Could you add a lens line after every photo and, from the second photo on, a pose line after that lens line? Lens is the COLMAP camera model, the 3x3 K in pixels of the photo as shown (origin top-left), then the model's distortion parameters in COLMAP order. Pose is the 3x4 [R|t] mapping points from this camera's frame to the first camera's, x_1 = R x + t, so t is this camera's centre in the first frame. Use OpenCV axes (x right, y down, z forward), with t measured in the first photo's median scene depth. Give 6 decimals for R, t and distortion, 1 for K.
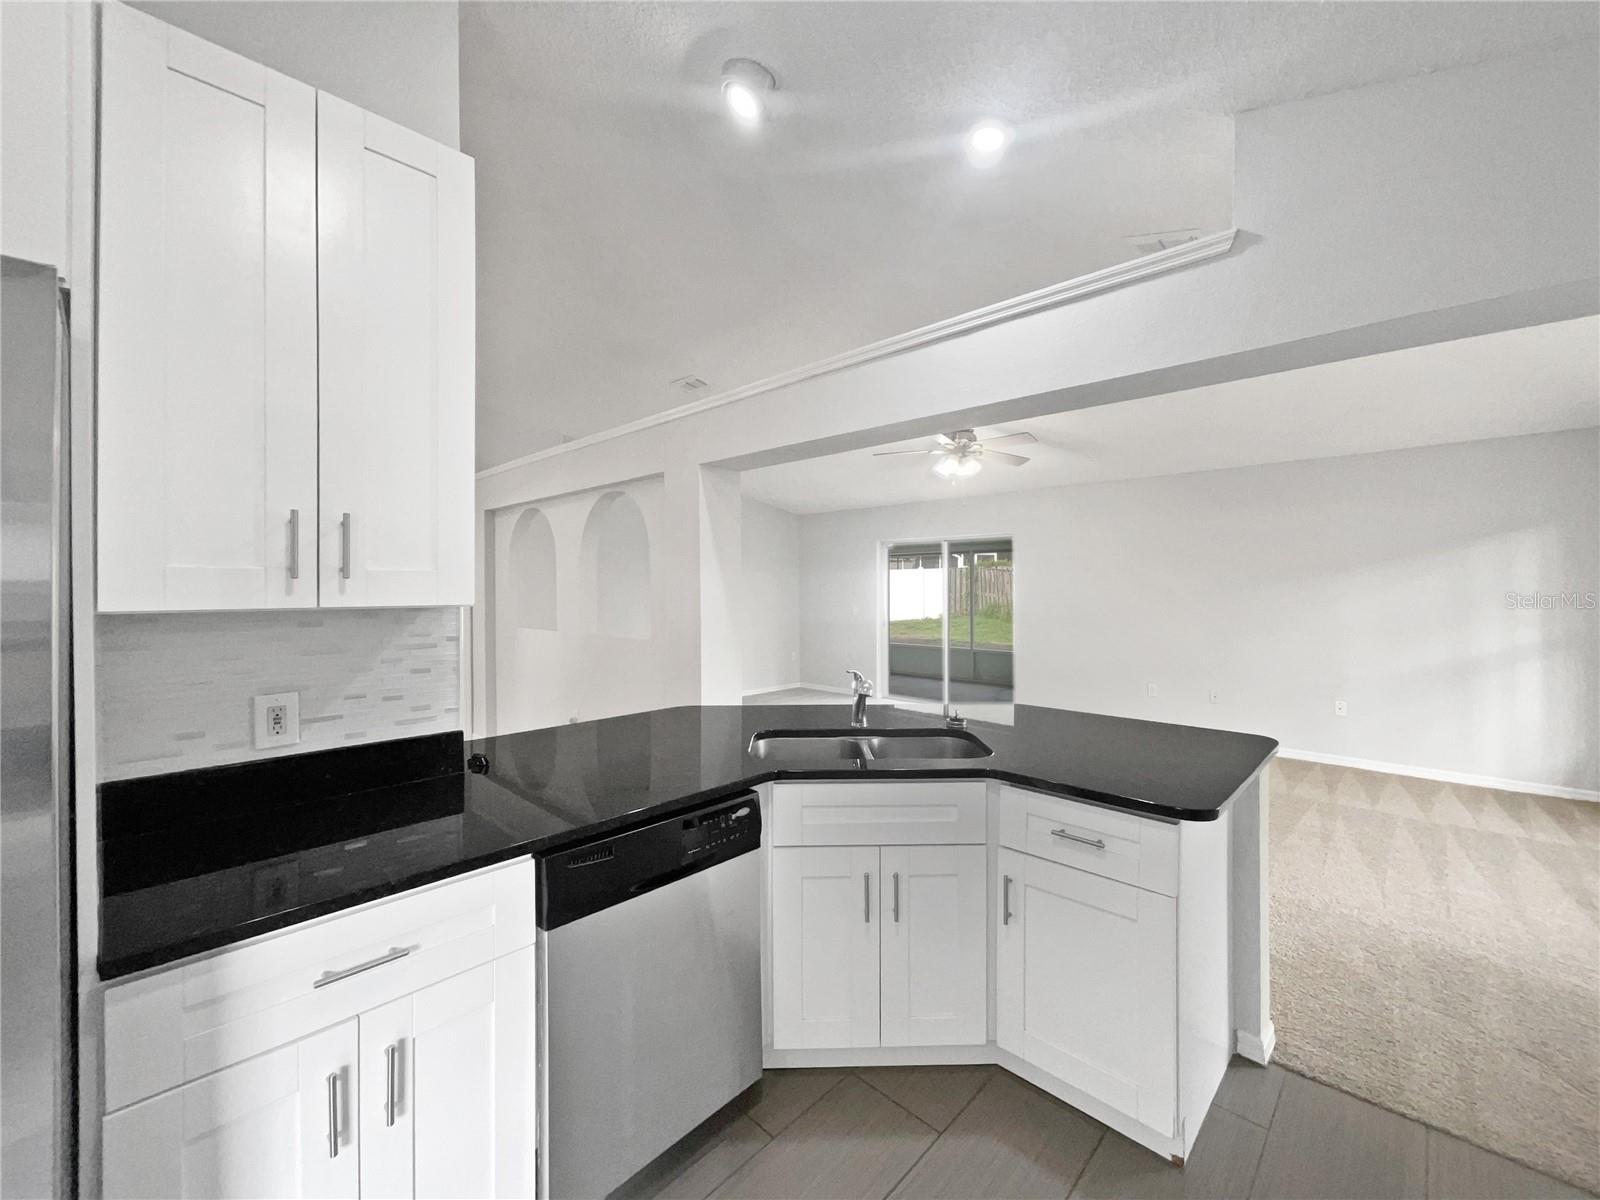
lens RADIAL K [[641.0, 0, 797.0], [0, 641.0, 589.1], [0, 0, 1]] dist [0.000033, -0.000081]
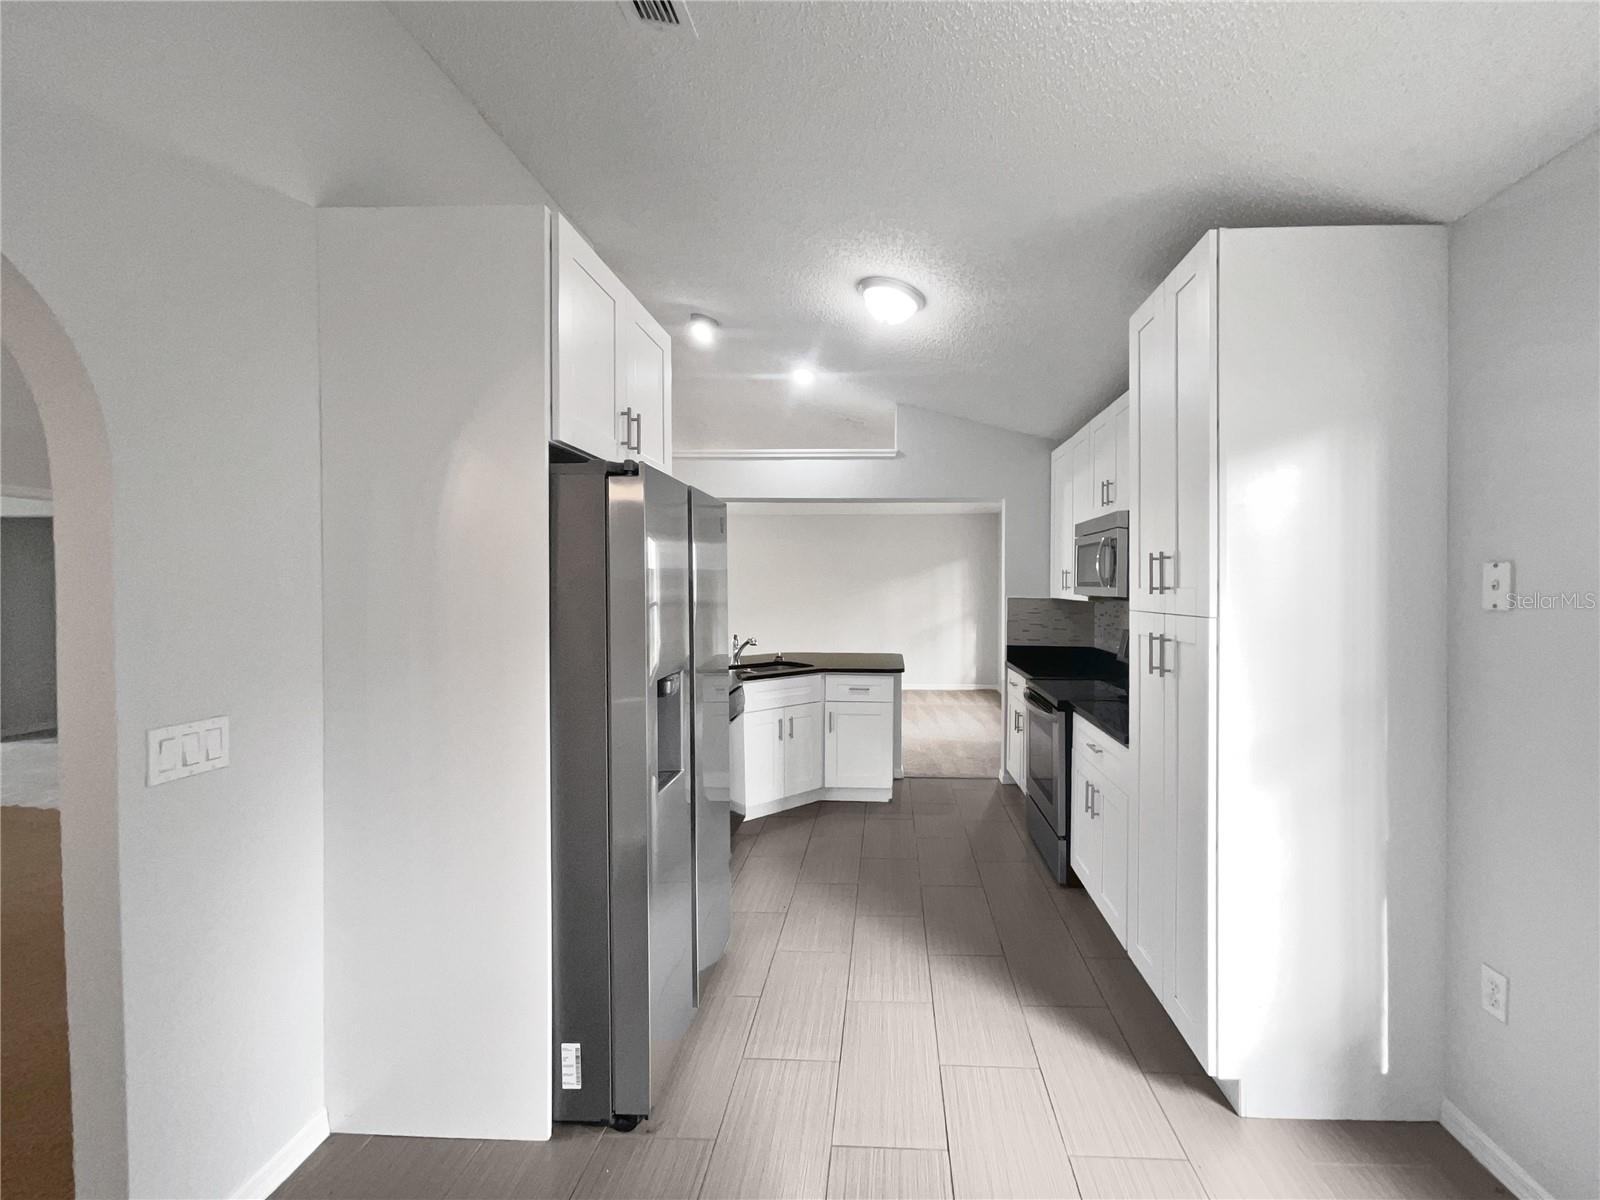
lens RADIAL K [[641.0, 0, 797.0], [0, 641.0, 589.1], [0, 0, 1]] dist [0.000033, -0.000081]
pose [[0.807634, -0.001039, 0.589684, -1.100163], [-0.002641, 0.999982, 0.005378, -0.021247], [-0.589679, -0.005900, 0.807617, -0.795853]]
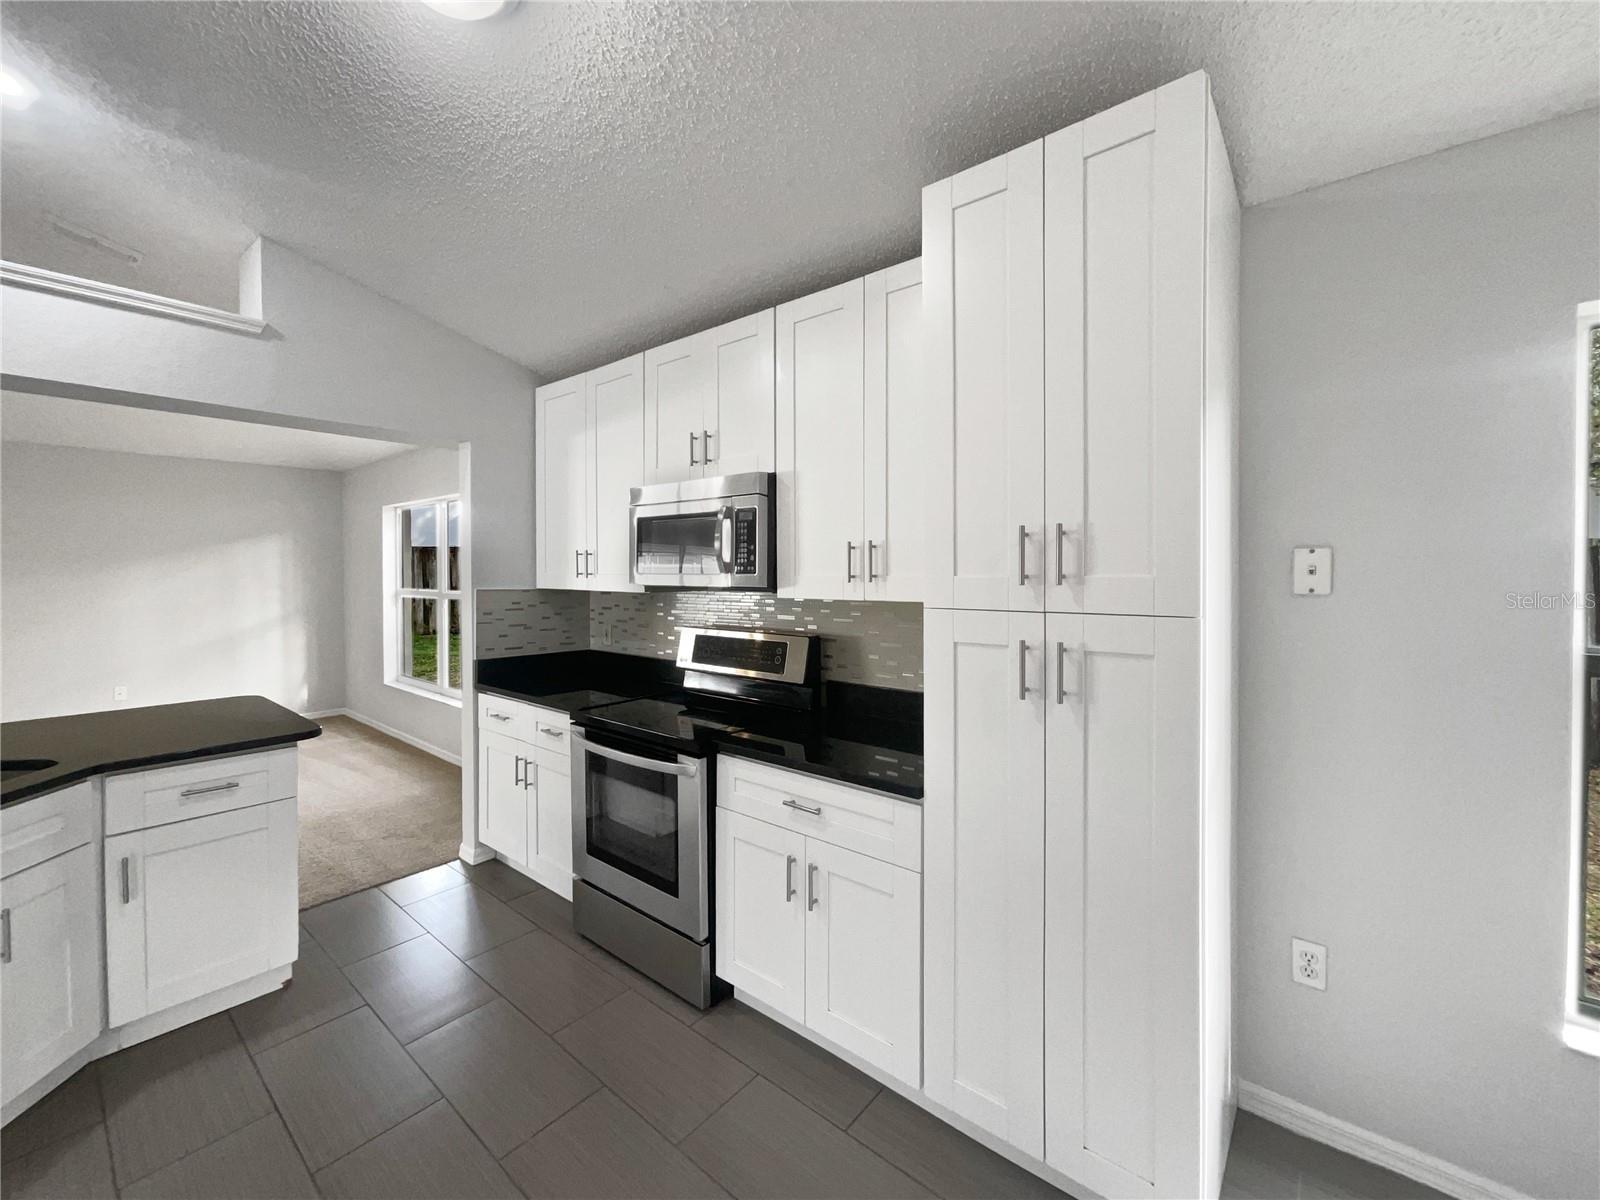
lens RADIAL K [[649.6, 0, 795.7], [0, 649.6, 578.2], [0, 0, 1]] dist [0.000131, 0.000018]
pose [[-0.064585, -0.011695, 0.997844, -0.757625], [0.003001, 0.999925, 0.011914, -0.025434], [-0.997908, 0.003764, -0.064545, -0.043900]]
